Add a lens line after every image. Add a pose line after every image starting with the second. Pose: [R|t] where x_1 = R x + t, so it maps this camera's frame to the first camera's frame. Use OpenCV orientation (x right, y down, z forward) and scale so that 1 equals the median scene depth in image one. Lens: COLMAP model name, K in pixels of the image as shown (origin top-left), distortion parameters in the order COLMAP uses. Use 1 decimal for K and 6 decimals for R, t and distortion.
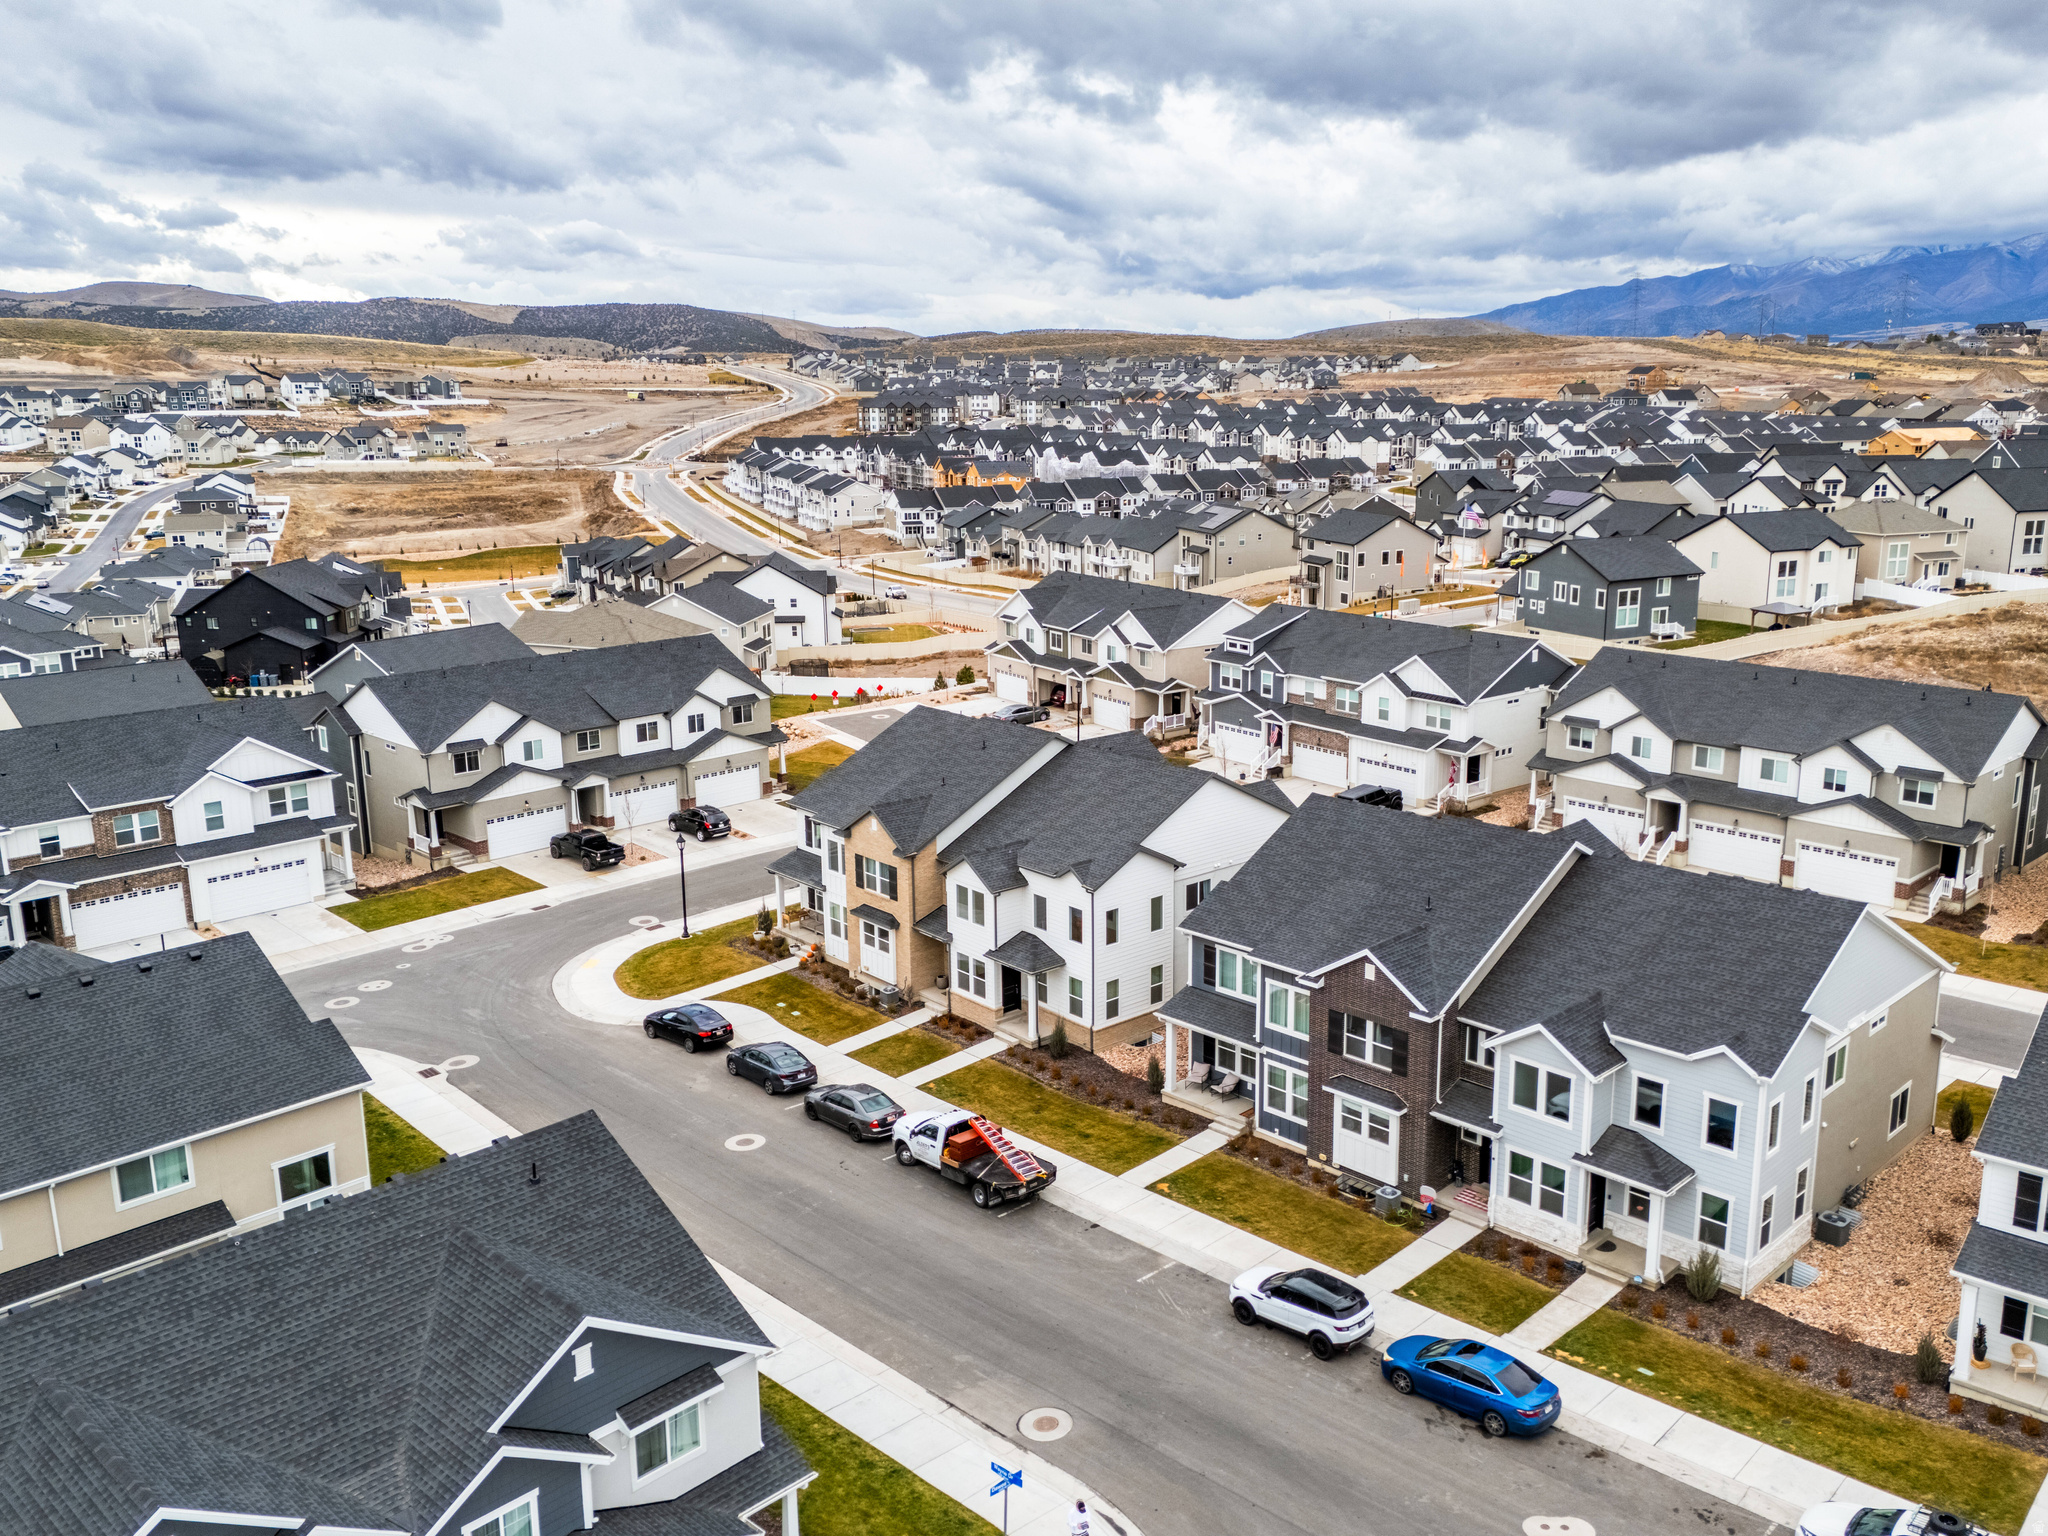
lens RADIAL K [[1707.1, 0, 1098.3], [0, 1707.1, 766.3], [0, 0, 1]] dist [0.099168, -0.088325]
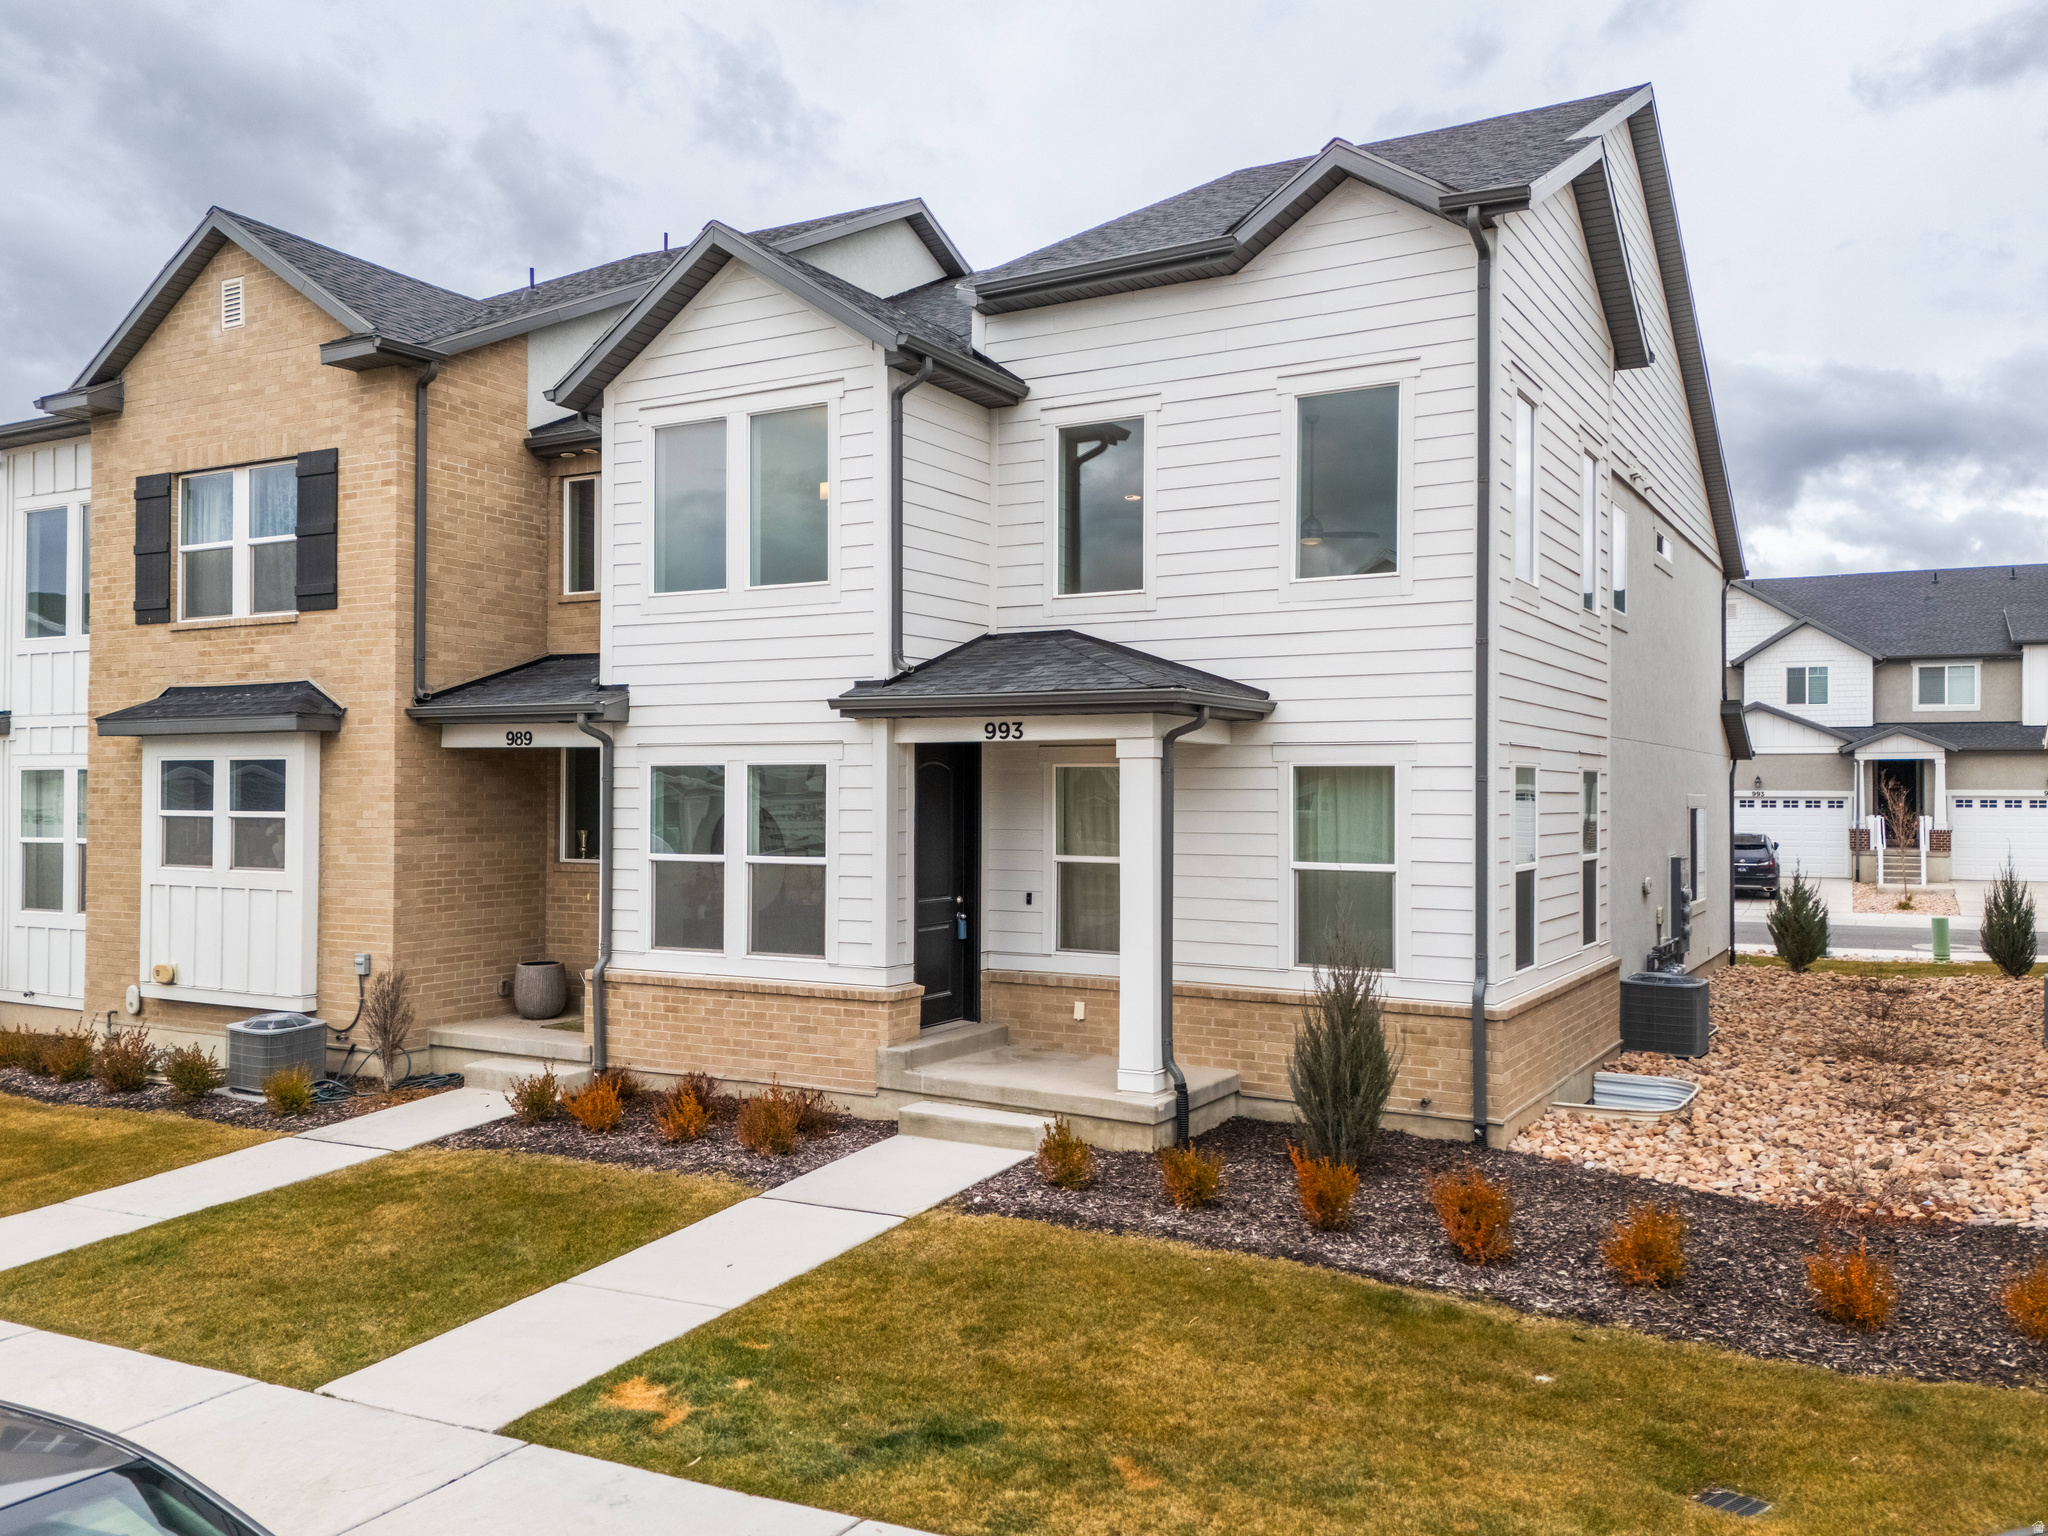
lens RADIAL K [[1594.3, 0, 1084.8], [0, 1594.3, 769.5], [0, 0, 1]] dist [0.077042, -0.066633]
pose [[0.944375, 0.012118, 0.328646, -0.092961], [0.067246, 0.971091, -0.229041, 0.150278], [-0.321921, 0.238401, 0.916260, 0.769004]]
